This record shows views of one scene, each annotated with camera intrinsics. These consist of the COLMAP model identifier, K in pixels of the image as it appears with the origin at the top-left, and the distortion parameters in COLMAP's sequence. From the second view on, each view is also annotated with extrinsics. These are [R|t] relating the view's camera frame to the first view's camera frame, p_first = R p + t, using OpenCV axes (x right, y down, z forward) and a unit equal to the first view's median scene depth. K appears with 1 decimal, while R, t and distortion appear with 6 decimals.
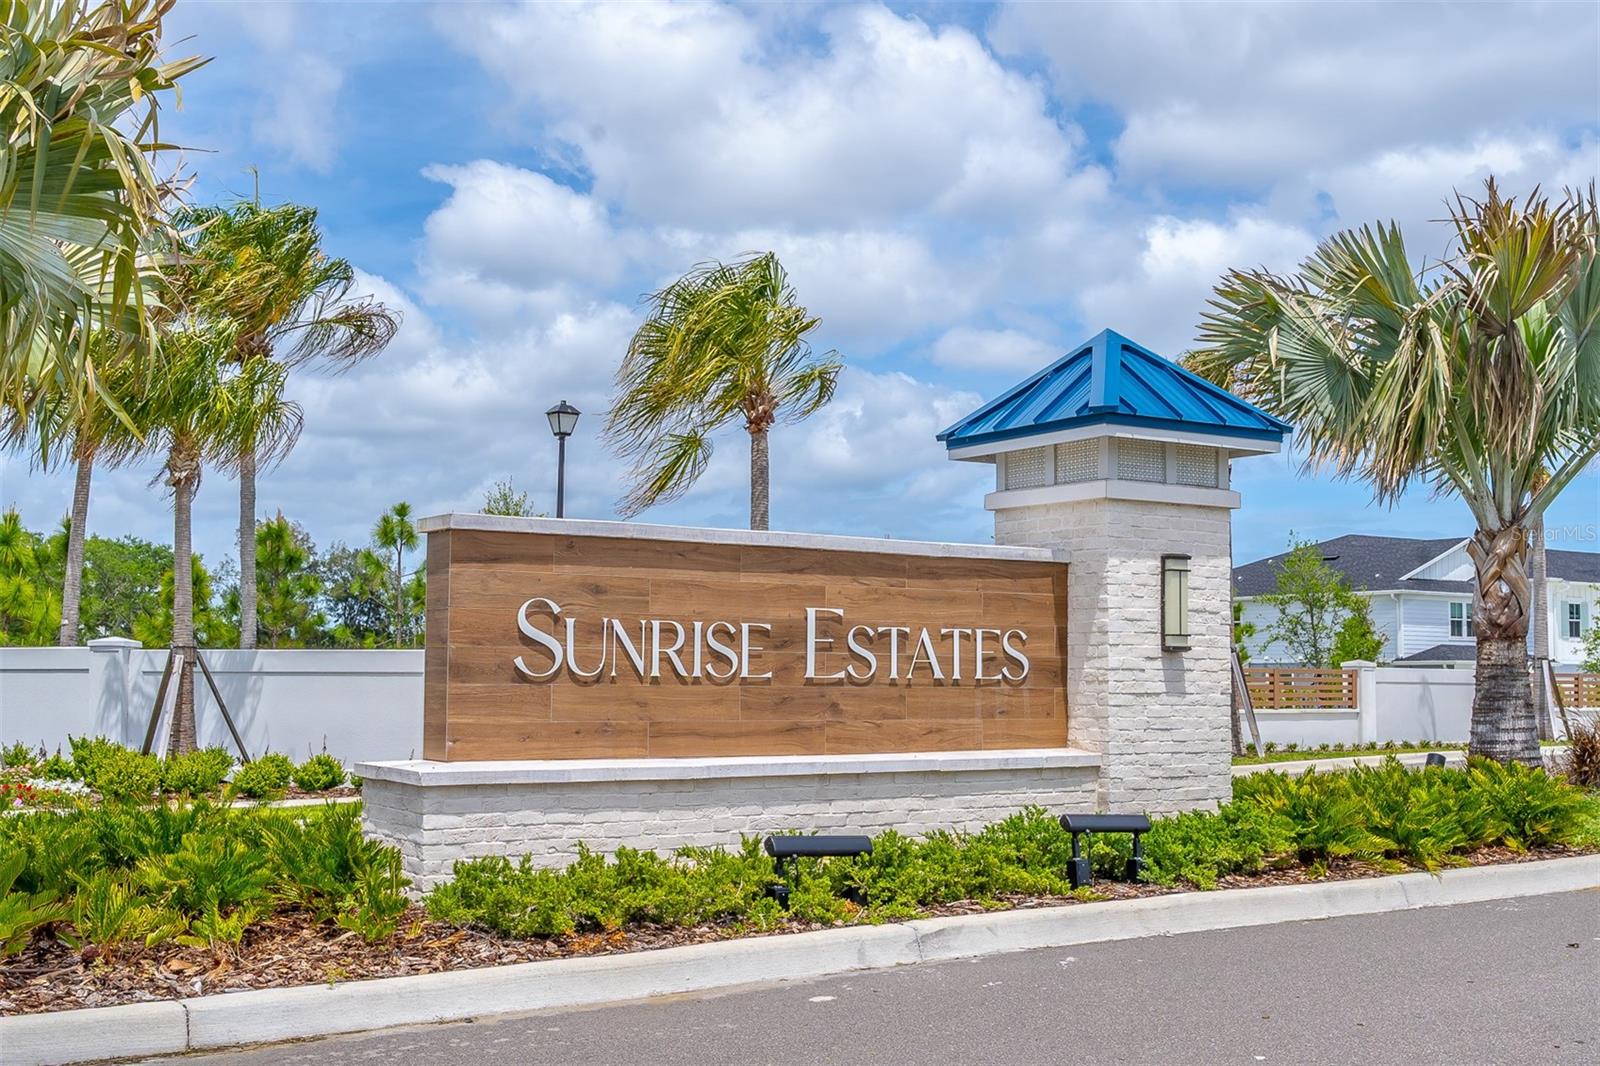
lens RADIAL K [[1855.9, 0, 799.0], [0, 1855.9, 536.1], [0, 0, 1]] dist [-0.010424, 0.000000]
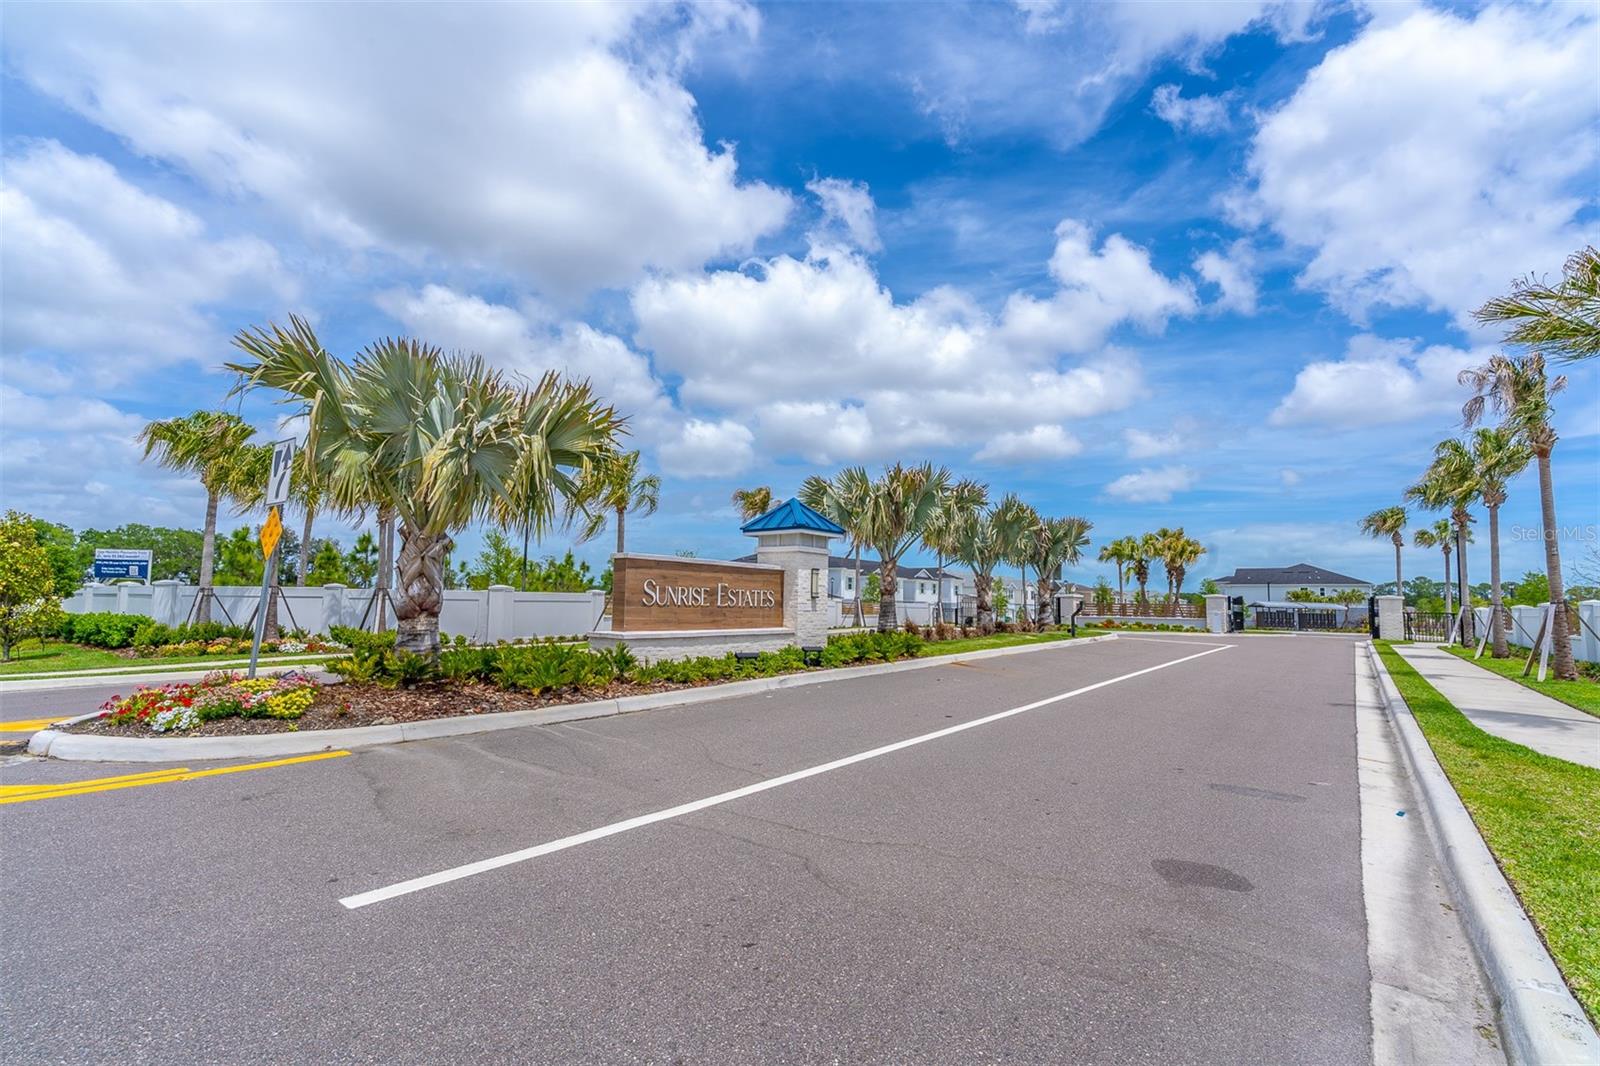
lens RADIAL K [[769.4, 0, 801.4], [0, 769.4, 528.3], [0, 0, 1]] dist [0.011996, -0.001146]
pose [[0.935353, 0.042946, 0.351098, -0.306527], [-0.035991, 0.999006, -0.026316, -0.024972], [-0.351879, 0.011979, 0.935969, -0.275384]]
